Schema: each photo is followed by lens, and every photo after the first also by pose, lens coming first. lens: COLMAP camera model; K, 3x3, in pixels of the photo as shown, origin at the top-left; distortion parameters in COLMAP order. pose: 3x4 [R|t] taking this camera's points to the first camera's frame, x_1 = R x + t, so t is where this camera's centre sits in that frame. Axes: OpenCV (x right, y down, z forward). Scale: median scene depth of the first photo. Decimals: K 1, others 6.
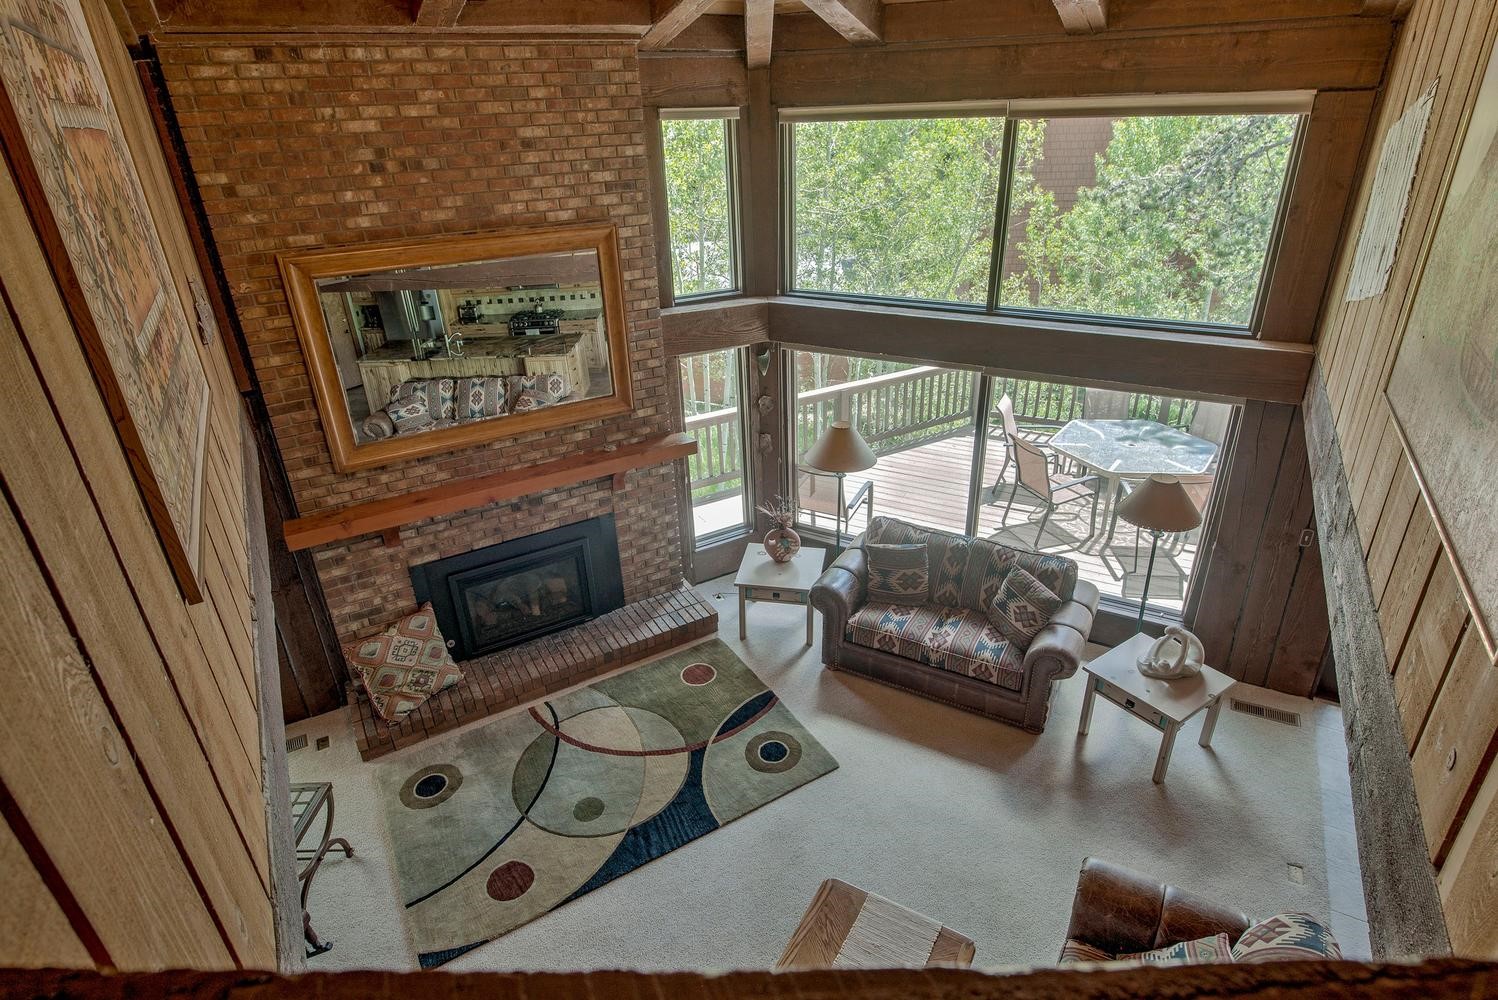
lens RADIAL K [[807.4, 0, 747.0], [0, 807.4, 500.7], [0, 0, 1]] dist [-0.002362, -0.002970]
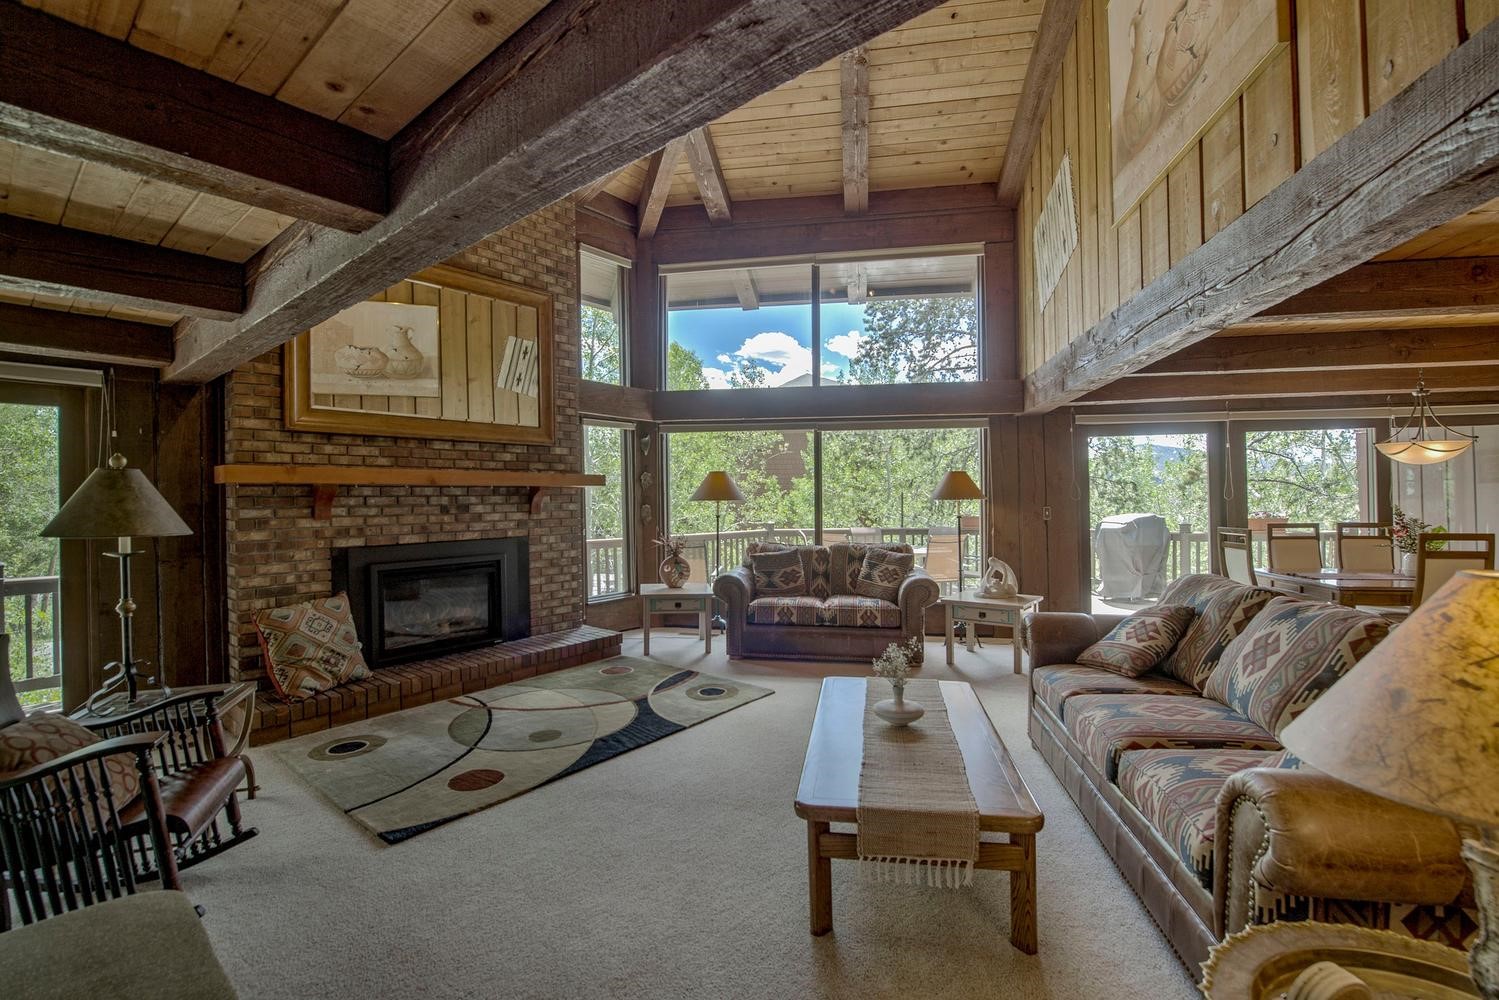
lens RADIAL K [[674.2, 0, 747.7], [0, 674.2, 492.4], [0, 0, 1]] dist [-0.004256, -0.001375]
pose [[0.941953, 0.023222, 0.334940, -0.216363], [0.128477, 0.896745, -0.423488, 0.436272], [-0.310190, 0.441938, 0.841708, 0.116862]]
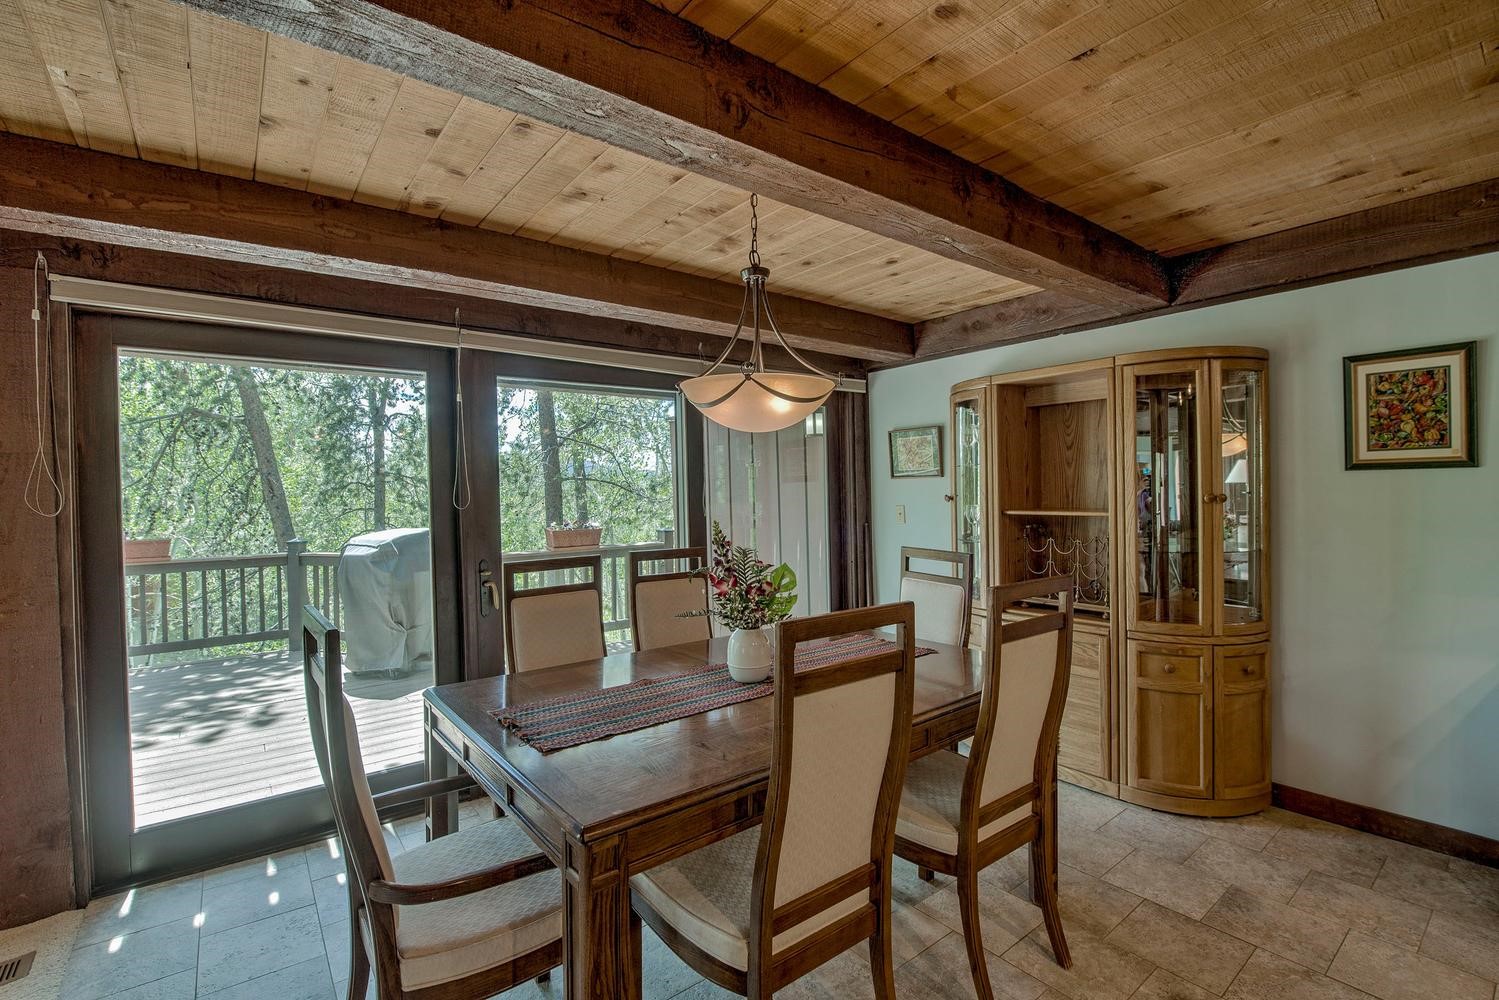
lens RADIAL K [[674.2, 0, 752.9], [0, 674.2, 492.0], [0, 0, 1]] dist [-0.004256, -0.001375]
pose [[0.376362, 0.022239, 0.926206, 0.489046], [0.404094, 0.895667, -0.185709, 0.261050], [-0.833702, 0.444168, 0.328109, 0.431053]]
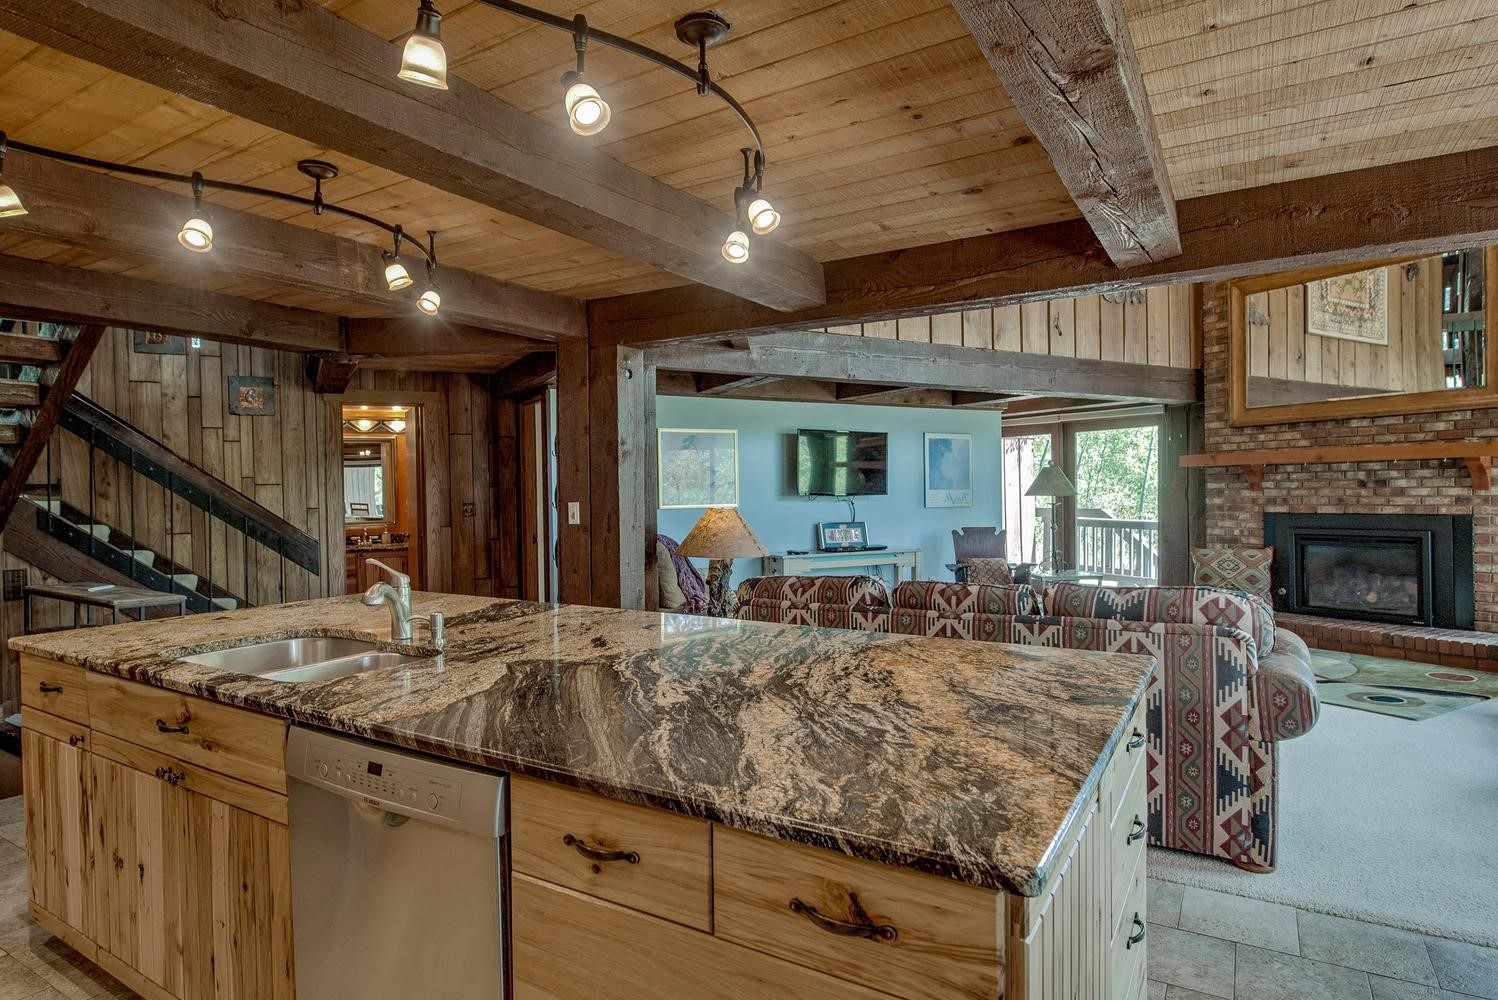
lens RADIAL K [[831.2, 0, 746.6], [0, 831.2, 501.9], [0, 0, 1]] dist [-0.007316, -0.002026]
pose [[-0.026236, 0.045429, -0.998623, 0.933774], [-0.415229, 0.908216, 0.052225, 0.343179], [0.909338, 0.416028, -0.004965, 0.241953]]
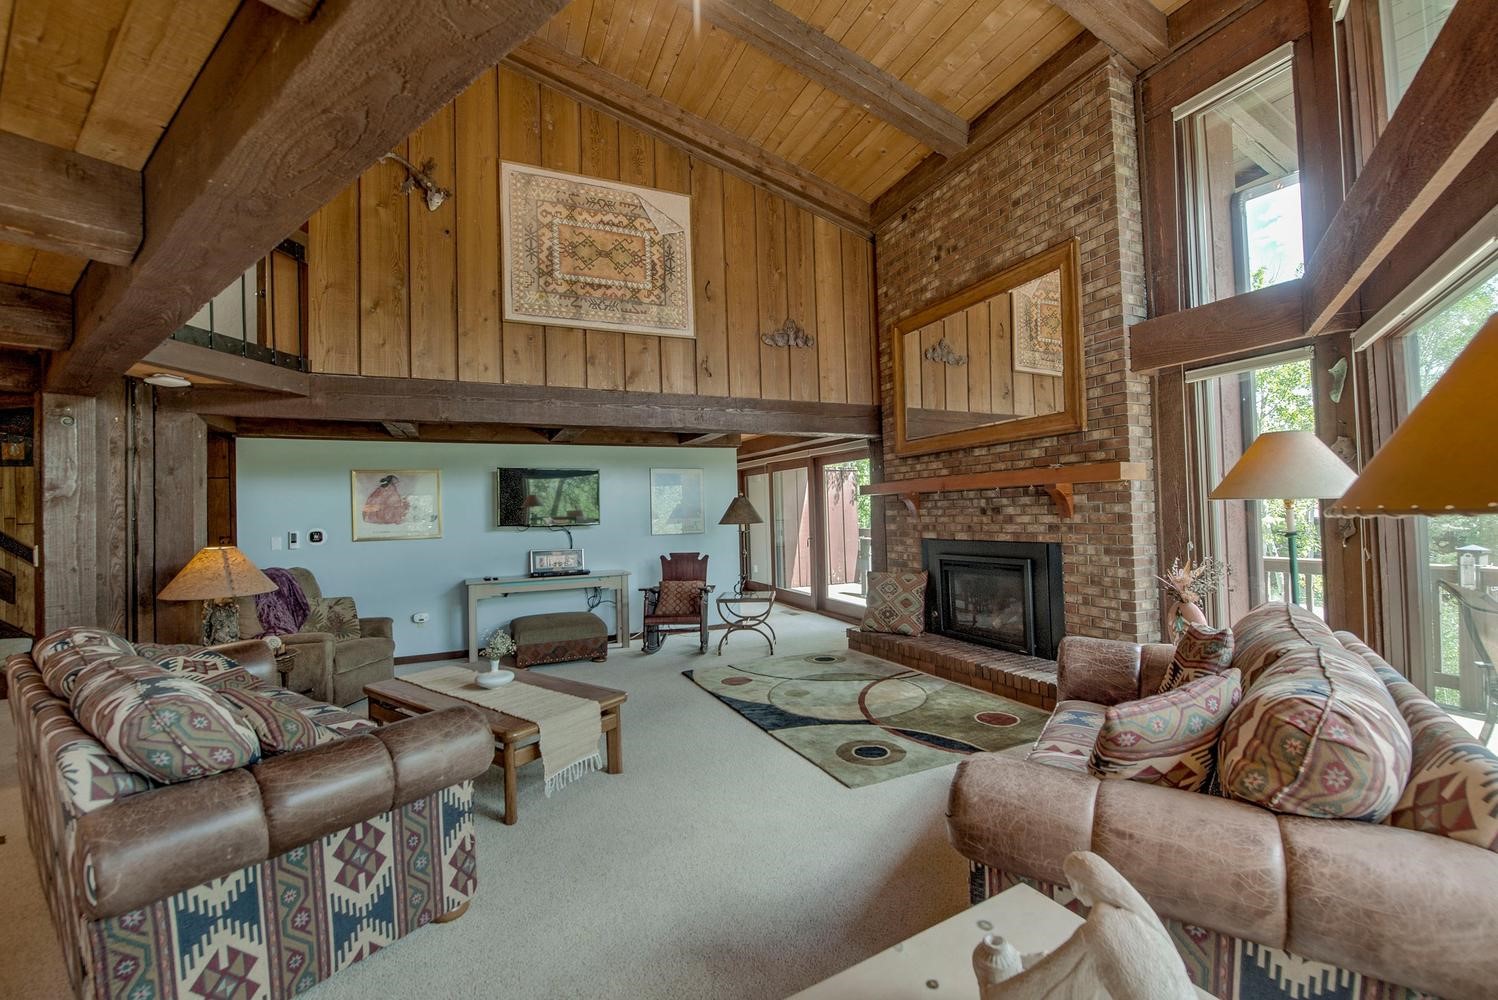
lens RADIAL K [[613.7, 0, 746.8], [0, 613.7, 502.2], [0, 0, 1]] dist [-0.014862, -0.000668]
pose [[-0.107919, 0.017929, -0.993998, 0.644406], [-0.398442, 0.915244, 0.059768, 0.082491], [0.910822, 0.402501, -0.091629, 0.800174]]
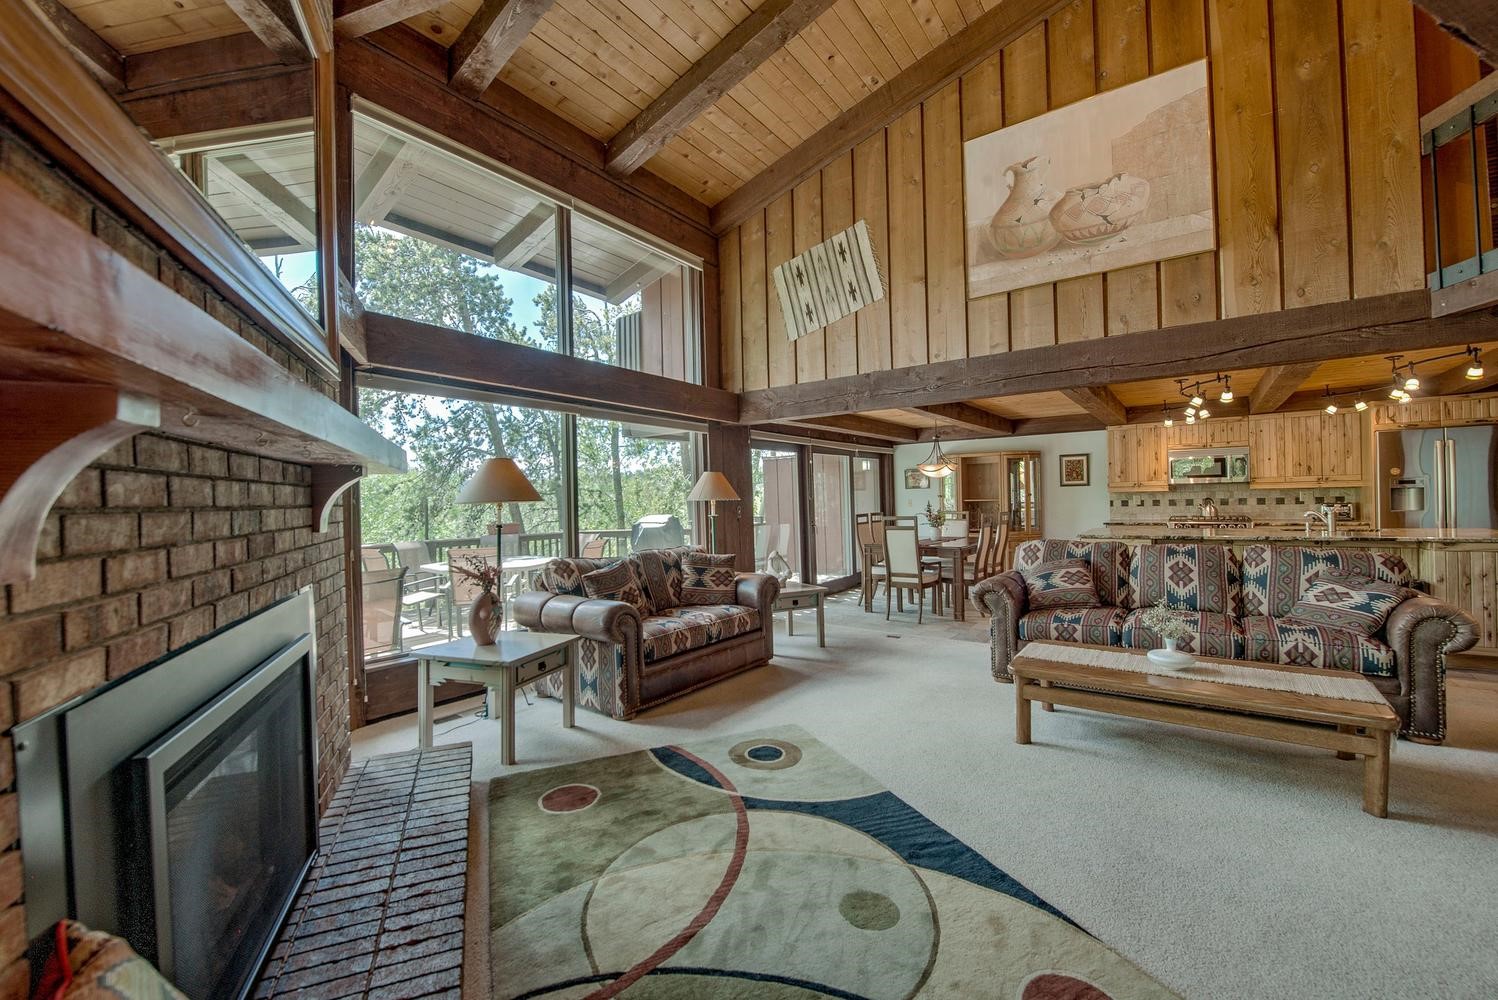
lens RADIAL K [[613.7, 0, 751.9], [0, 613.7, 496.5], [0, 0, 1]] dist [-0.014862, -0.000668]
pose [[0.107131, 0.030928, 0.993764, -0.543001], [0.443203, 0.893230, -0.075578, 0.120141], [-0.889997, 0.448535, 0.081985, 0.812898]]
